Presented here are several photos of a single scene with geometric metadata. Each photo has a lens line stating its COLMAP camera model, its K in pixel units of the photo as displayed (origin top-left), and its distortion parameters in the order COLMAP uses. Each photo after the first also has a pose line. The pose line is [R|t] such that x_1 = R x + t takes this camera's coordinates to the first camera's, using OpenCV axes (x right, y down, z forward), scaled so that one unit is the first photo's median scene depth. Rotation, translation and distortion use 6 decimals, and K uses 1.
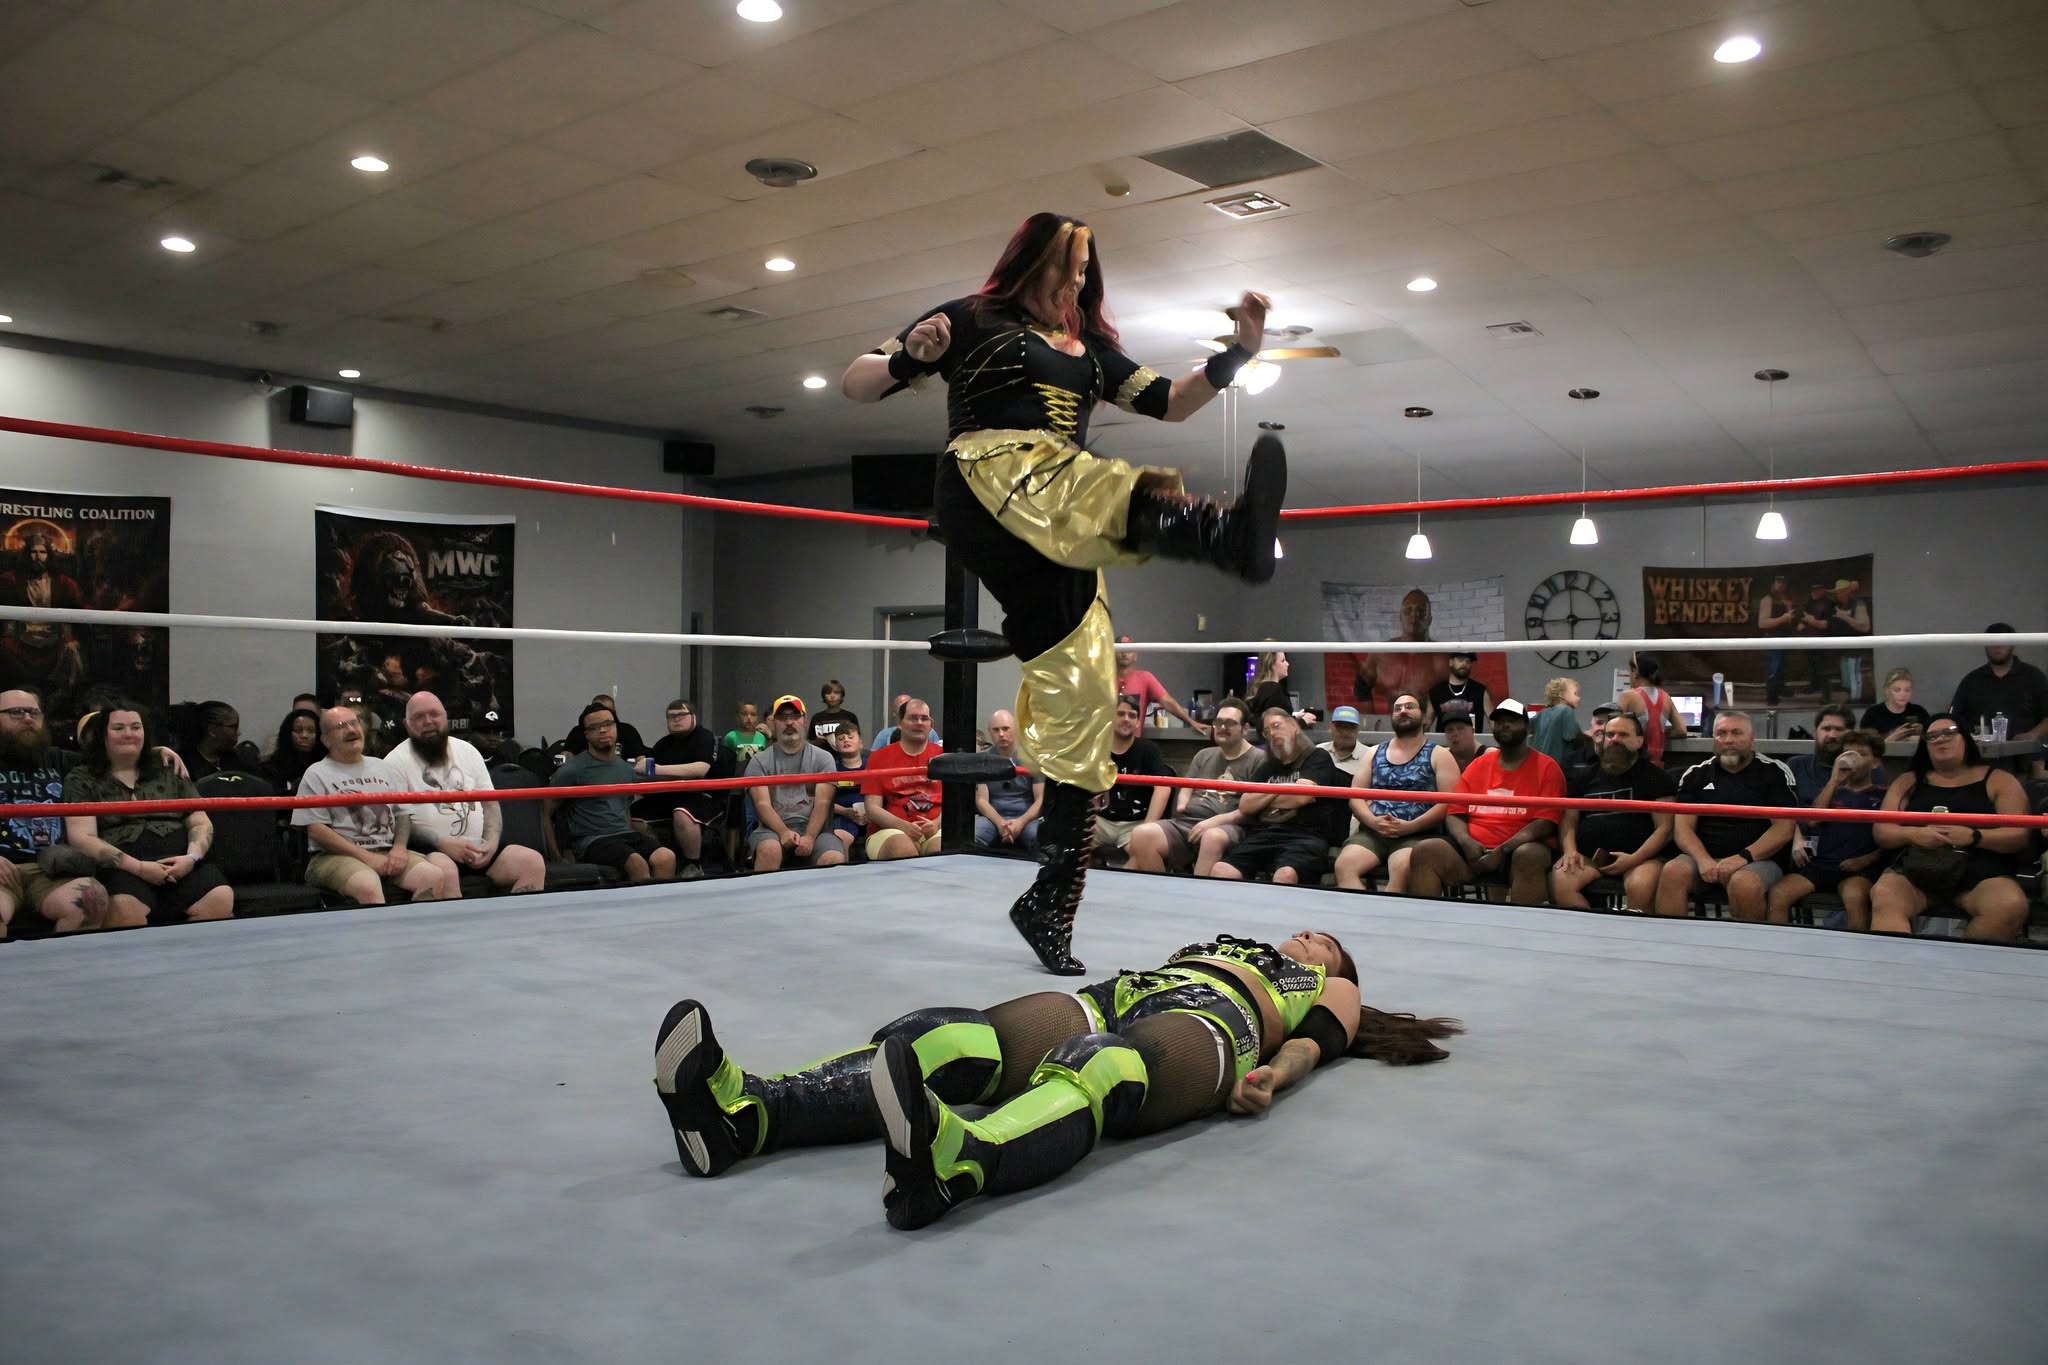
lens RADIAL K [[1686.4, 0, 1015.4], [0, 1686.4, 676.0], [0, 0, 1]] dist [-0.138975, 0.120805]
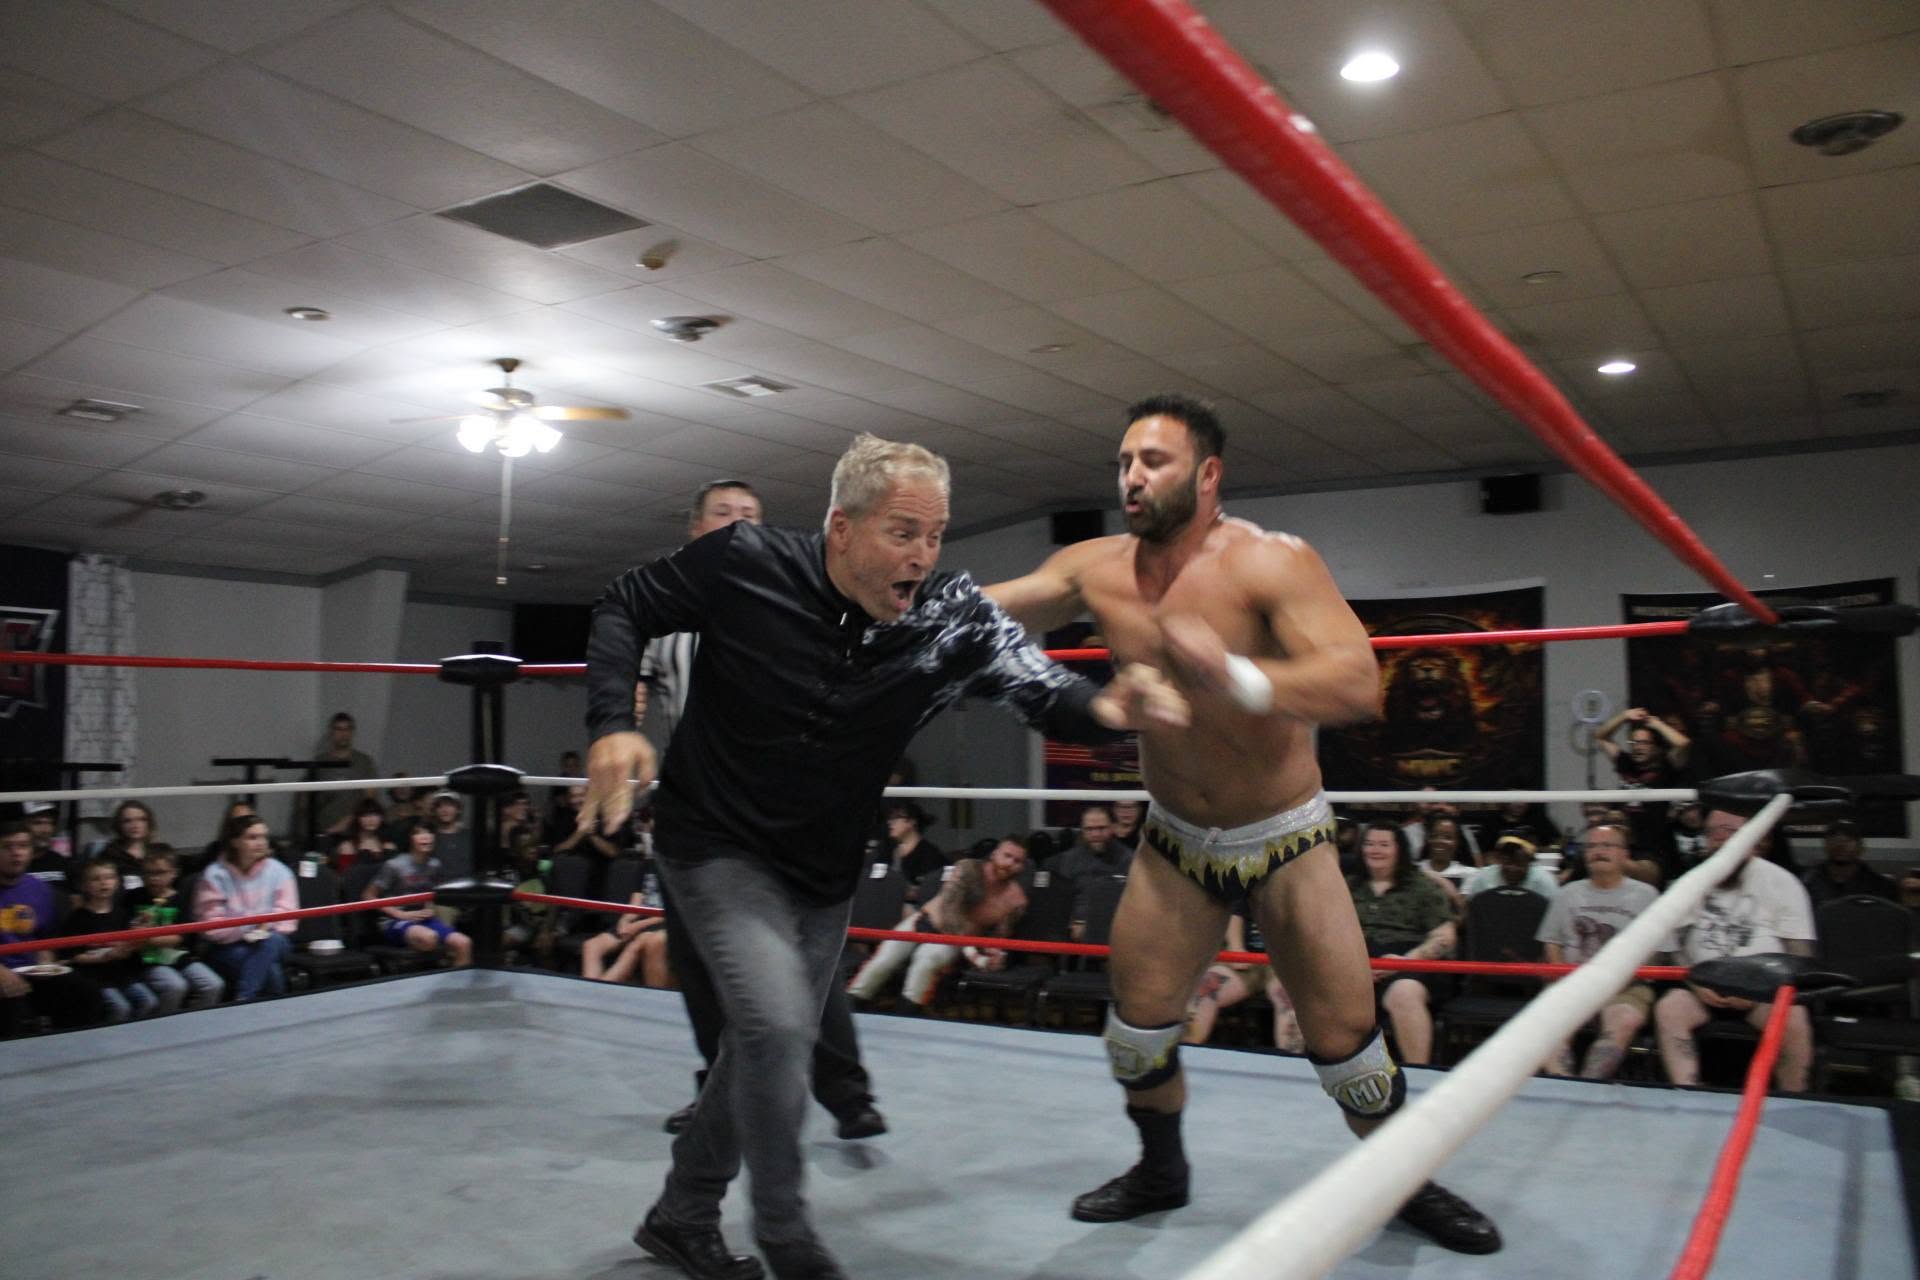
lens RADIAL K [[1581.0, 0, 952.0], [0, 1581.0, 633.9], [0, 0, 1]] dist [-0.138975, 0.120805]
pose [[0.150040, -0.072693, -0.986004, 0.354356], [0.020733, 0.997305, -0.070371, -0.031138], [0.988462, -0.009884, 0.151143, 0.396954]]
